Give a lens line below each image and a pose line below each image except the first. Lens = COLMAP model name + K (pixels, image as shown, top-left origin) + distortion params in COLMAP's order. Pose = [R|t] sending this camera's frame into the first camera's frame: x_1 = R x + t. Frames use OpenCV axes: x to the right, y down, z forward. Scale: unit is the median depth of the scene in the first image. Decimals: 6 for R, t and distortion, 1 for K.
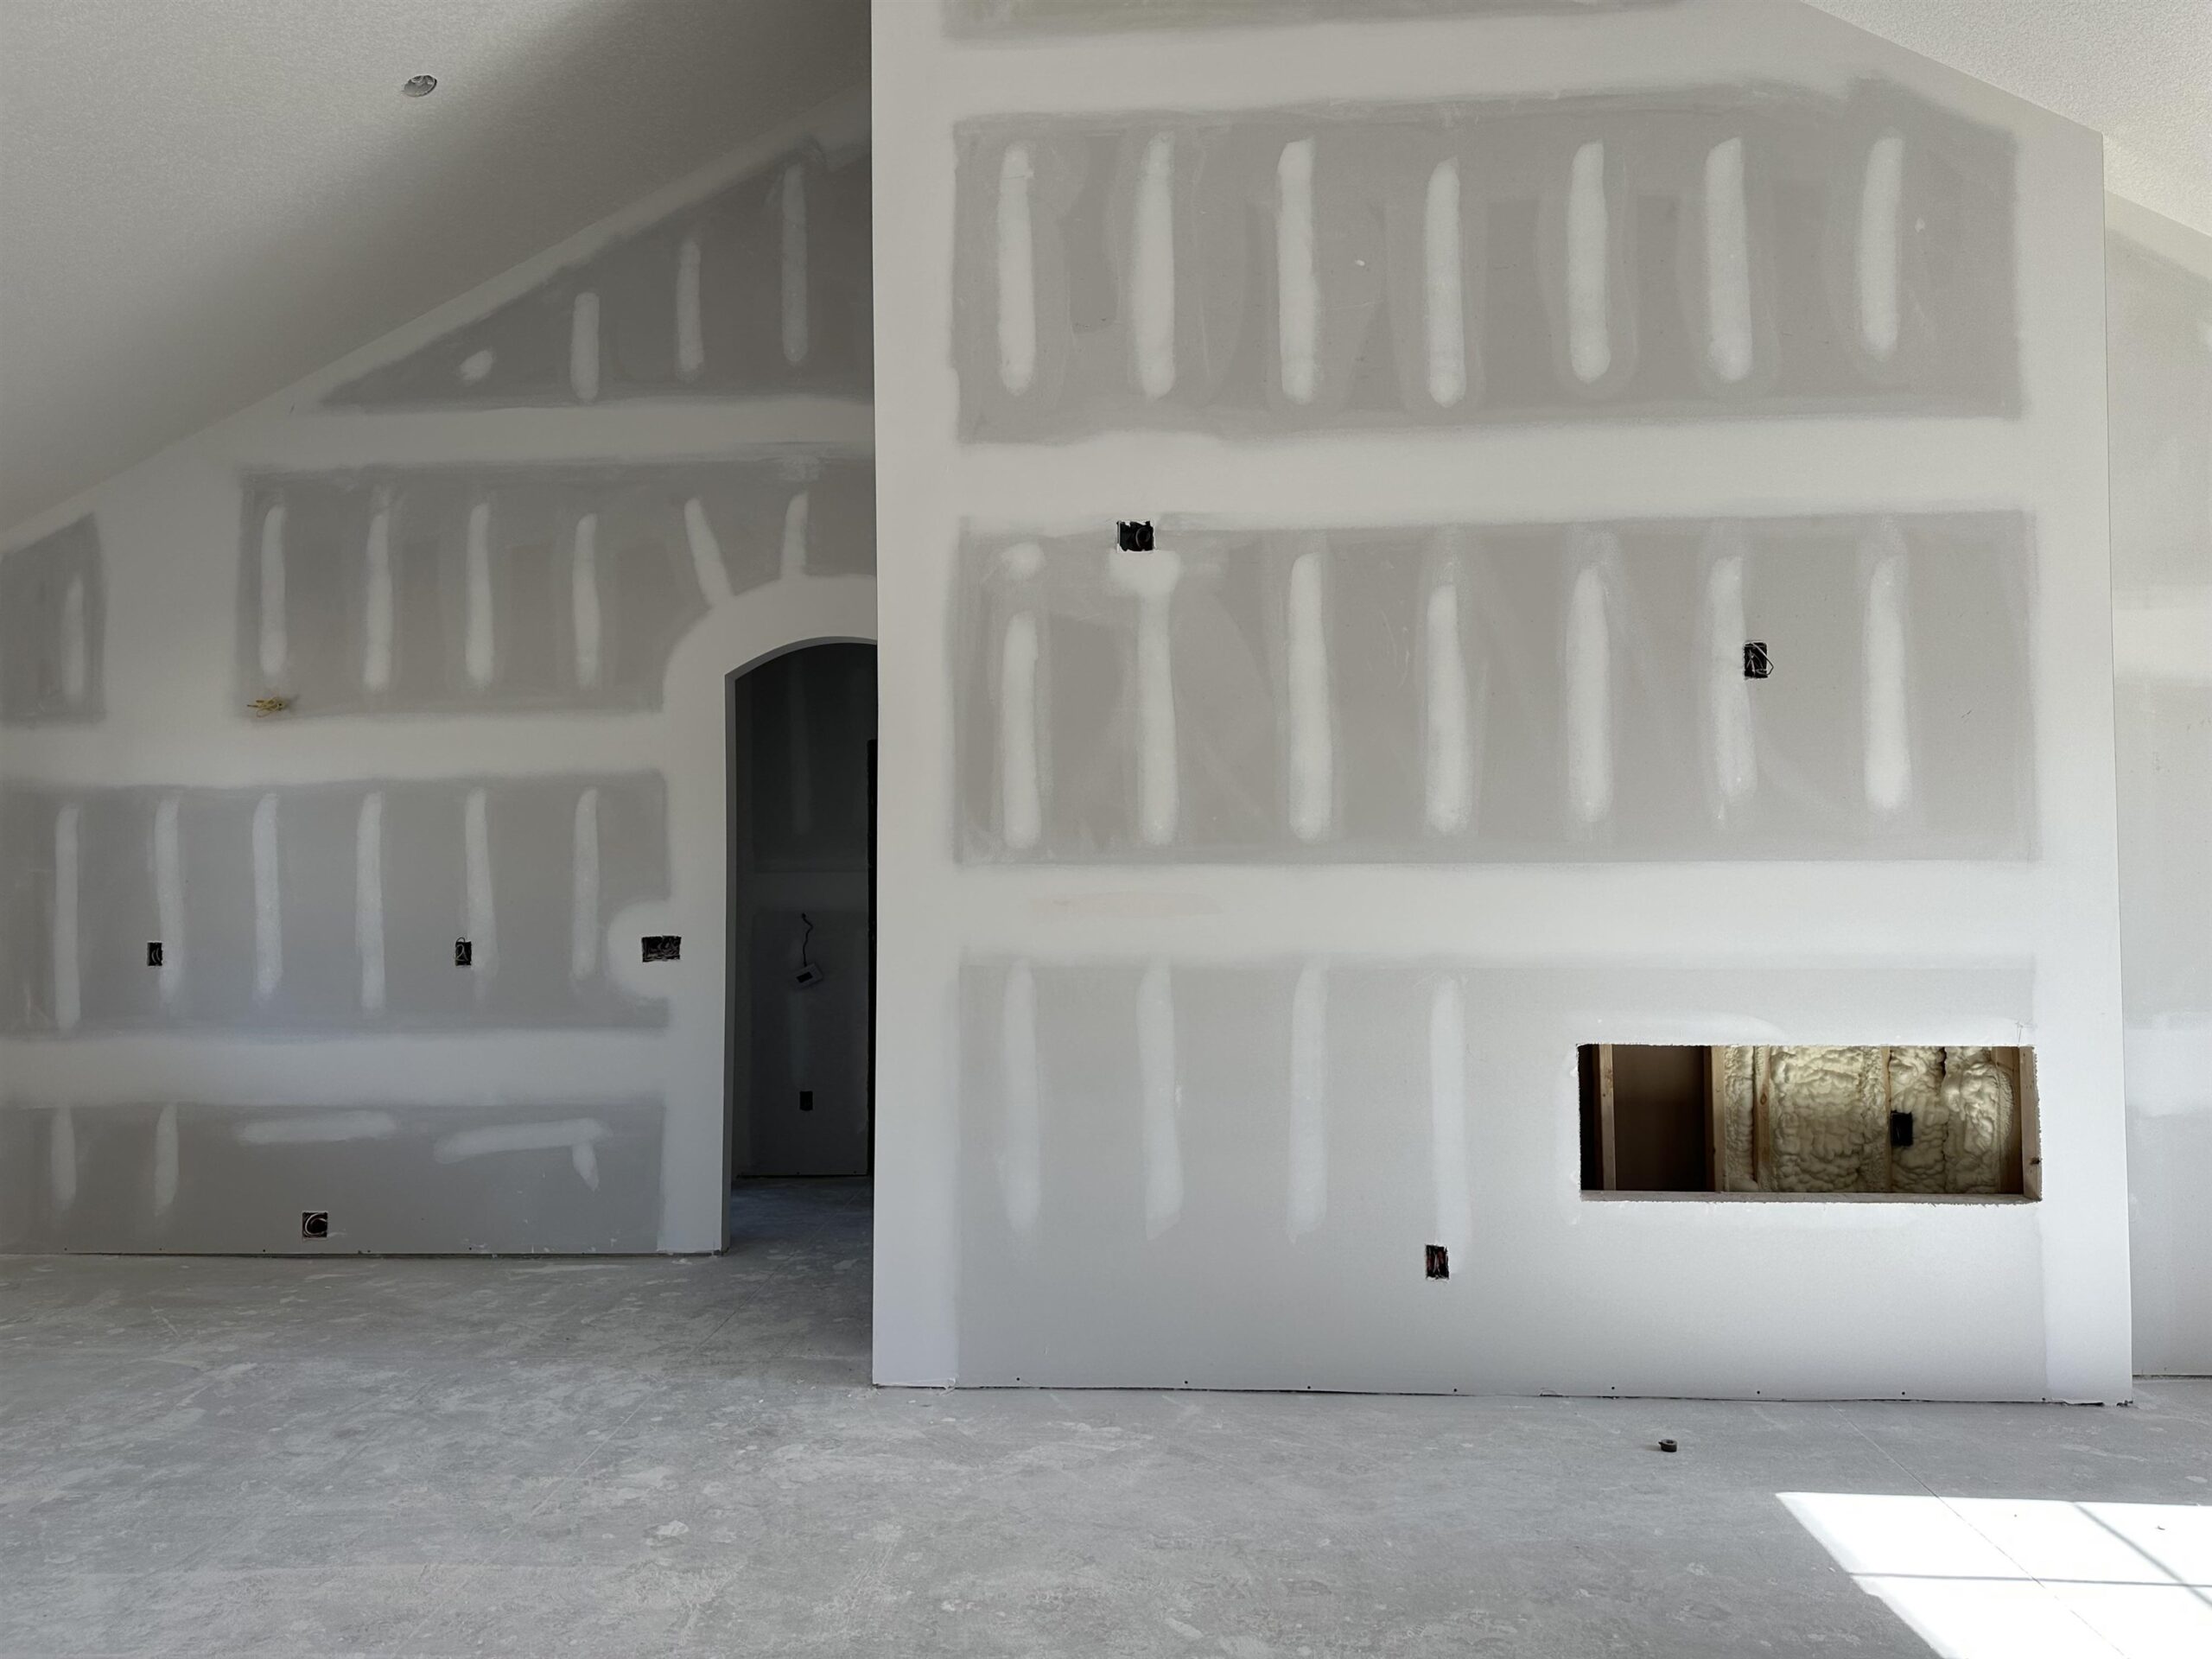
lens RADIAL K [[1554.8, 0, 1106.8], [0, 1554.8, 822.6], [0, 0, 1]] dist [0.050530, -0.059095]
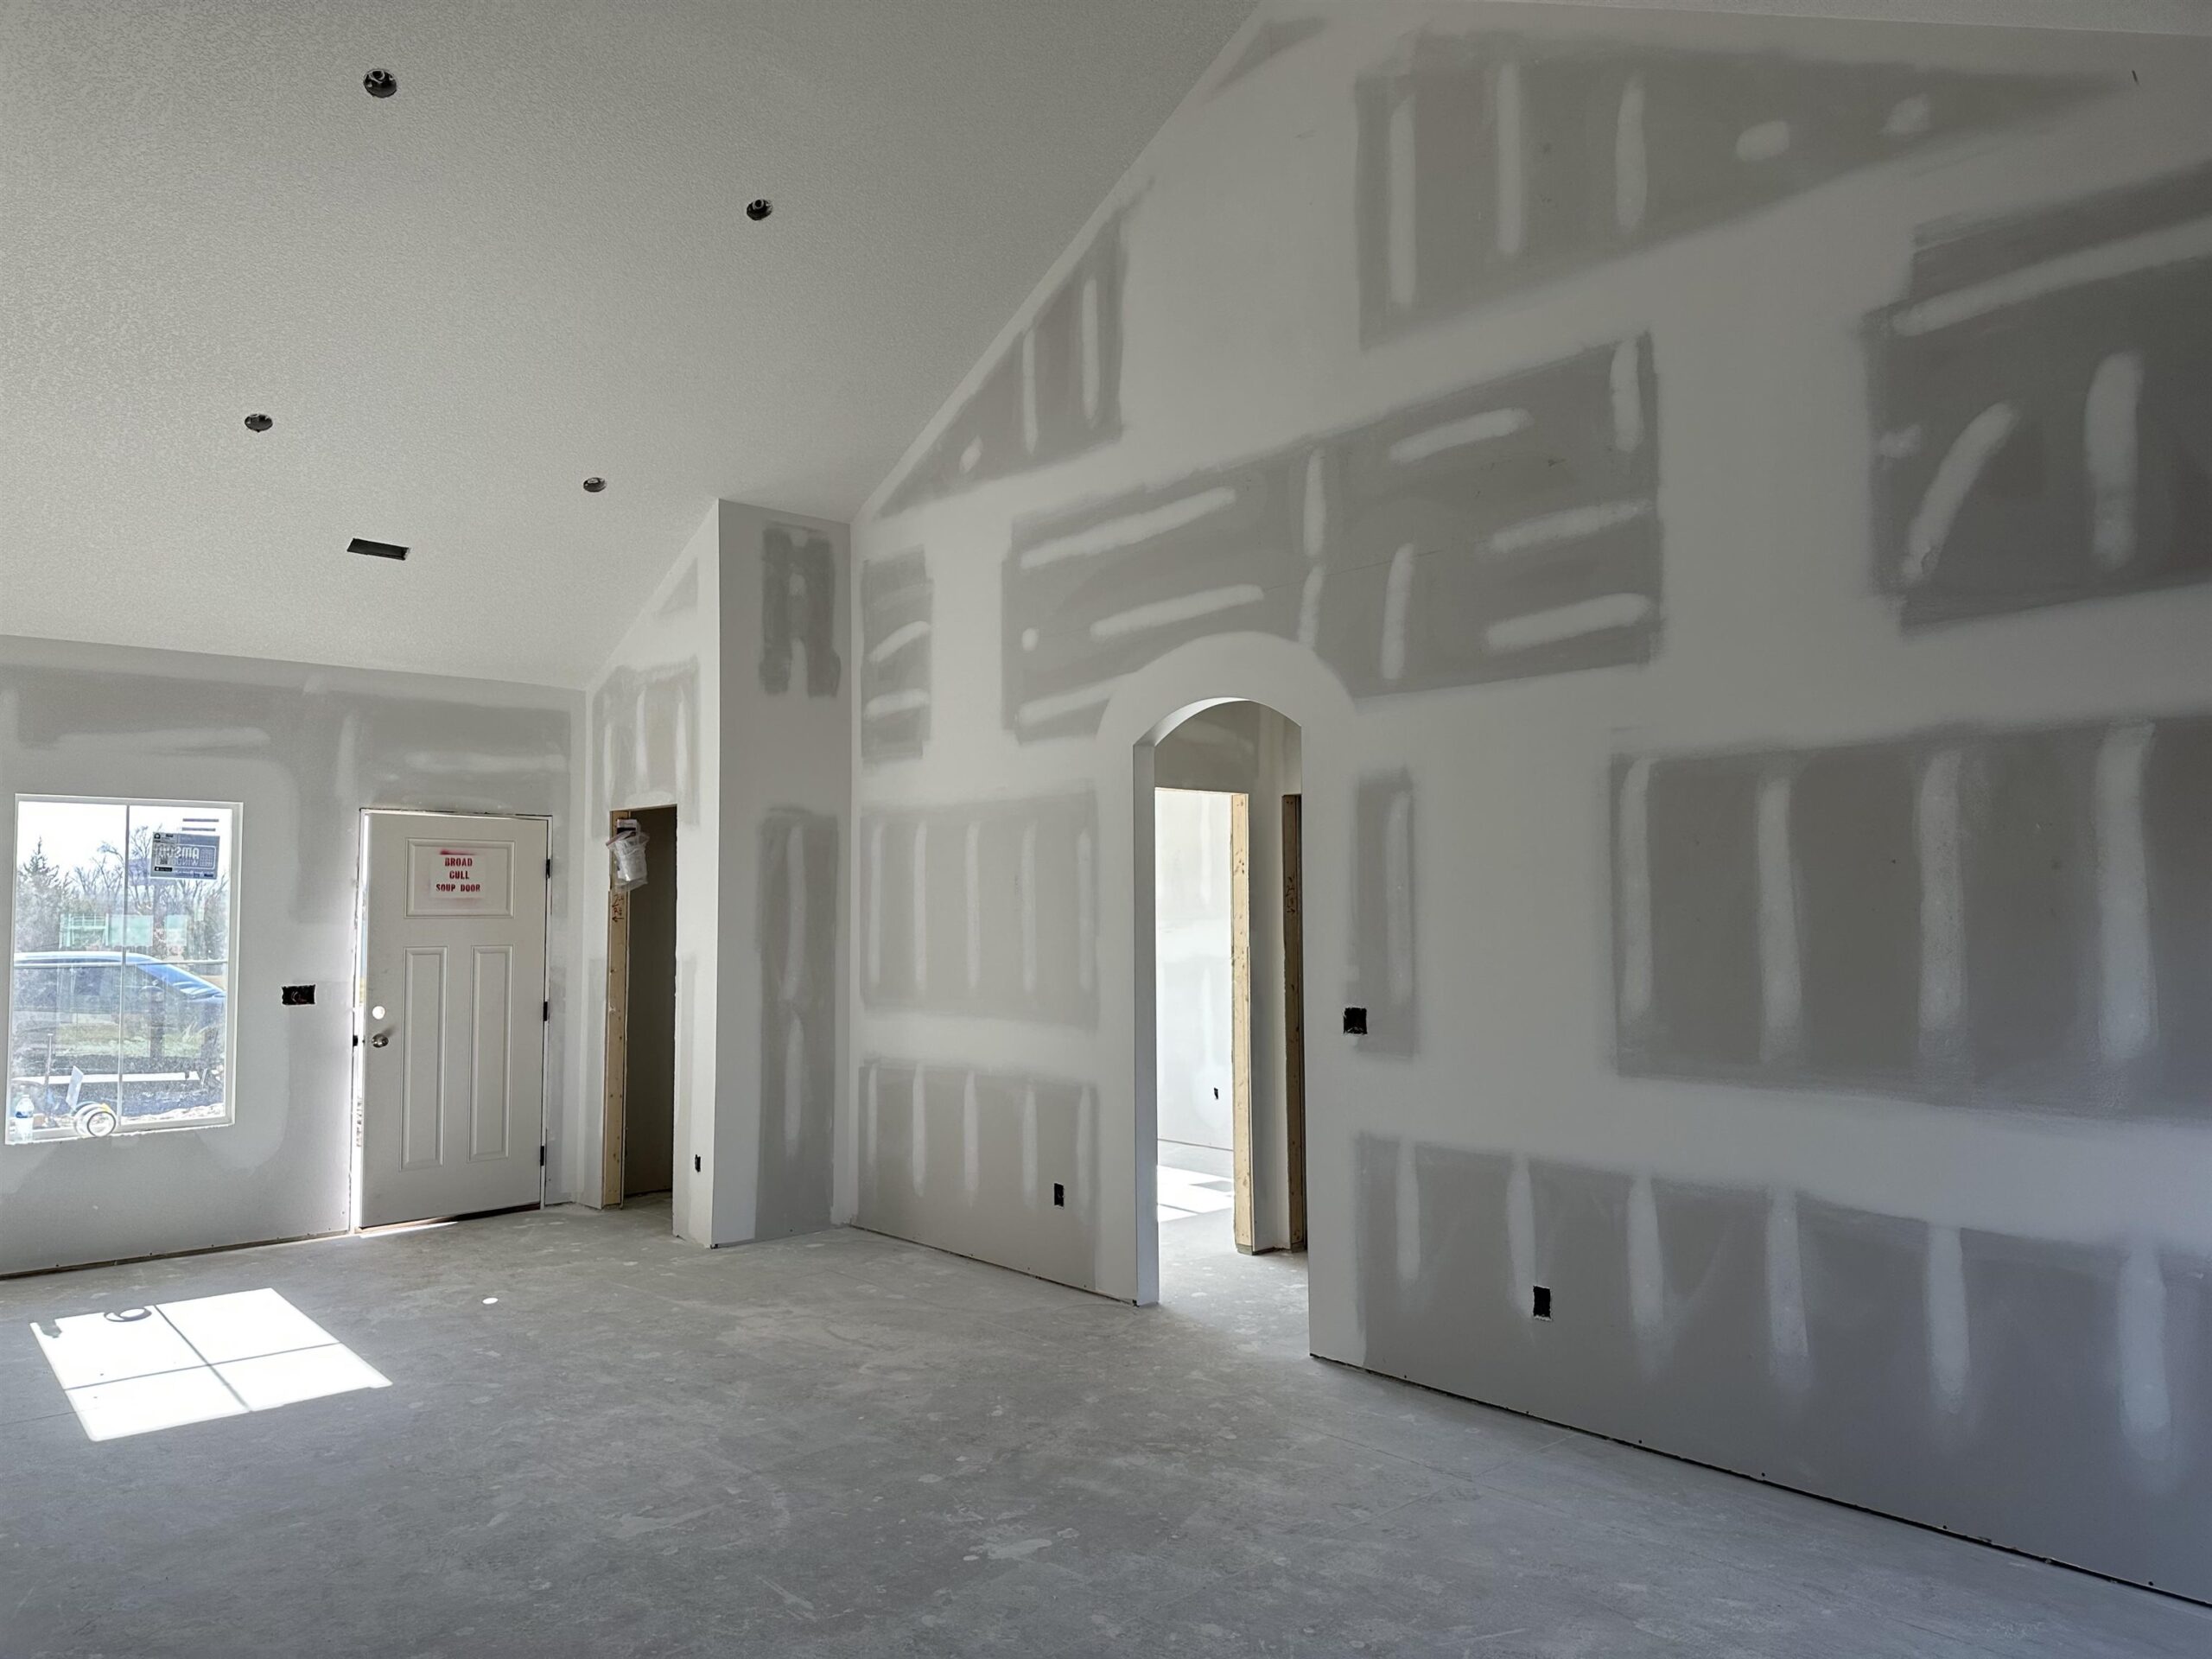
lens RADIAL K [[1541.4, 0, 1094.4], [0, 1541.4, 835.1], [0, 0, 1]] dist [0.073644, -0.091154]
pose [[-0.699310, 0.044898, 0.713407, -0.879592], [-0.011183, 0.997216, -0.073721, 0.022646], [-0.714731, -0.059532, -0.696861, 1.108744]]
